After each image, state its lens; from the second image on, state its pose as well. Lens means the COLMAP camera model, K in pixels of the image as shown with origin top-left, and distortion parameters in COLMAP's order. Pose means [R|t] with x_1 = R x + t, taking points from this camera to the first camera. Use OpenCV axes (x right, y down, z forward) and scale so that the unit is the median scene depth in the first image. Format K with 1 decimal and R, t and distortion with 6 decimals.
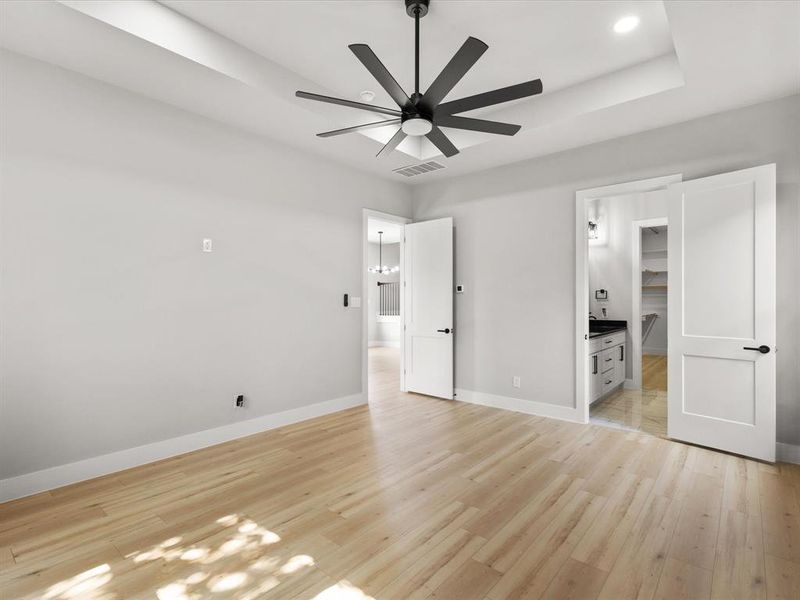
lens RADIAL K [[402.8, 0, 398.8], [0, 402.8, 292.7], [0, 0, 1]] dist [-0.000464, -0.000542]
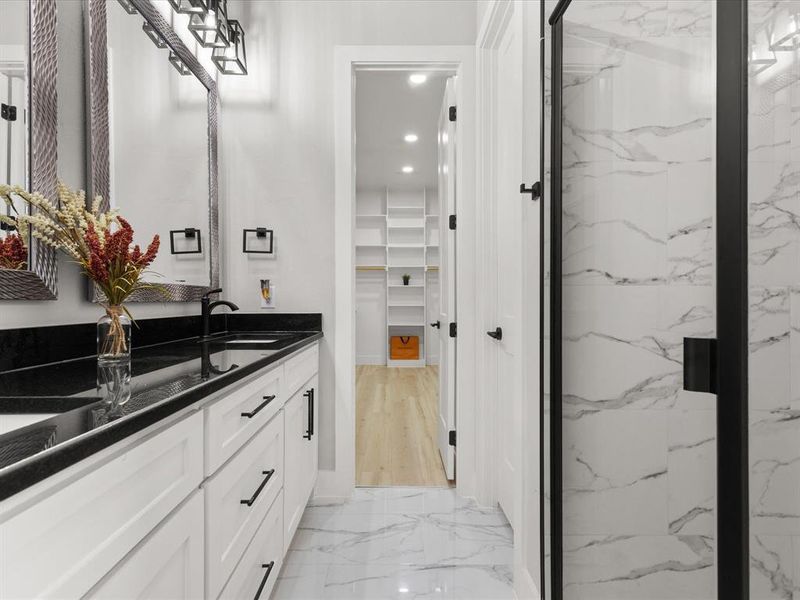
lens RADIAL K [[397.9, 0, 400.0], [0, 397.9, 300.0], [0, 0, 1]] dist [0.000811, -0.001334]
pose [[0.747850, -0.004286, 0.663854, 0.437105], [-0.003260, 0.999943, 0.010128, 0.062619], [-0.663860, -0.009738, 0.747794, 0.787788]]
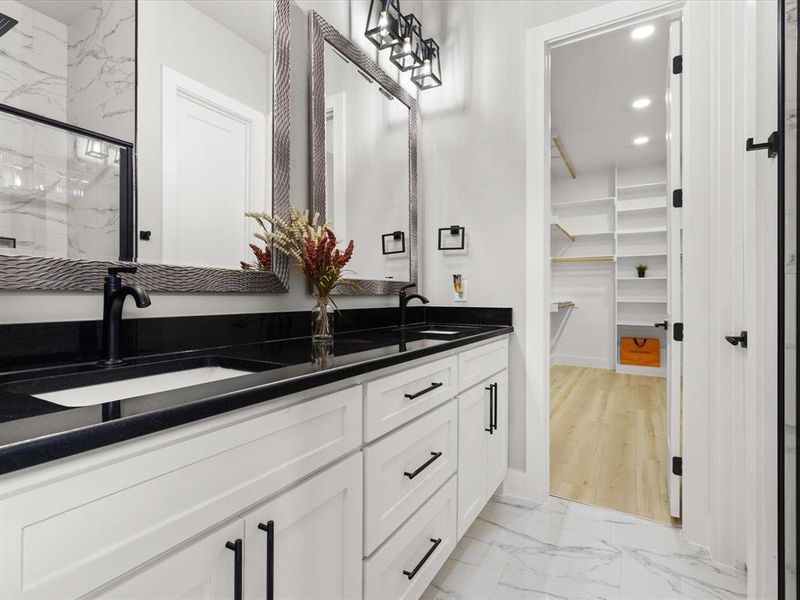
lens RADIAL K [[402.8, 0, 398.8], [0, 402.8, 292.7], [0, 0, 1]] dist [-0.000464, -0.000542]
pose [[0.983440, -0.000049, 0.181232, 0.464079], [-0.001065, 0.999981, 0.006053, 0.063217], [-0.181229, -0.006146, 0.983422, 0.768795]]
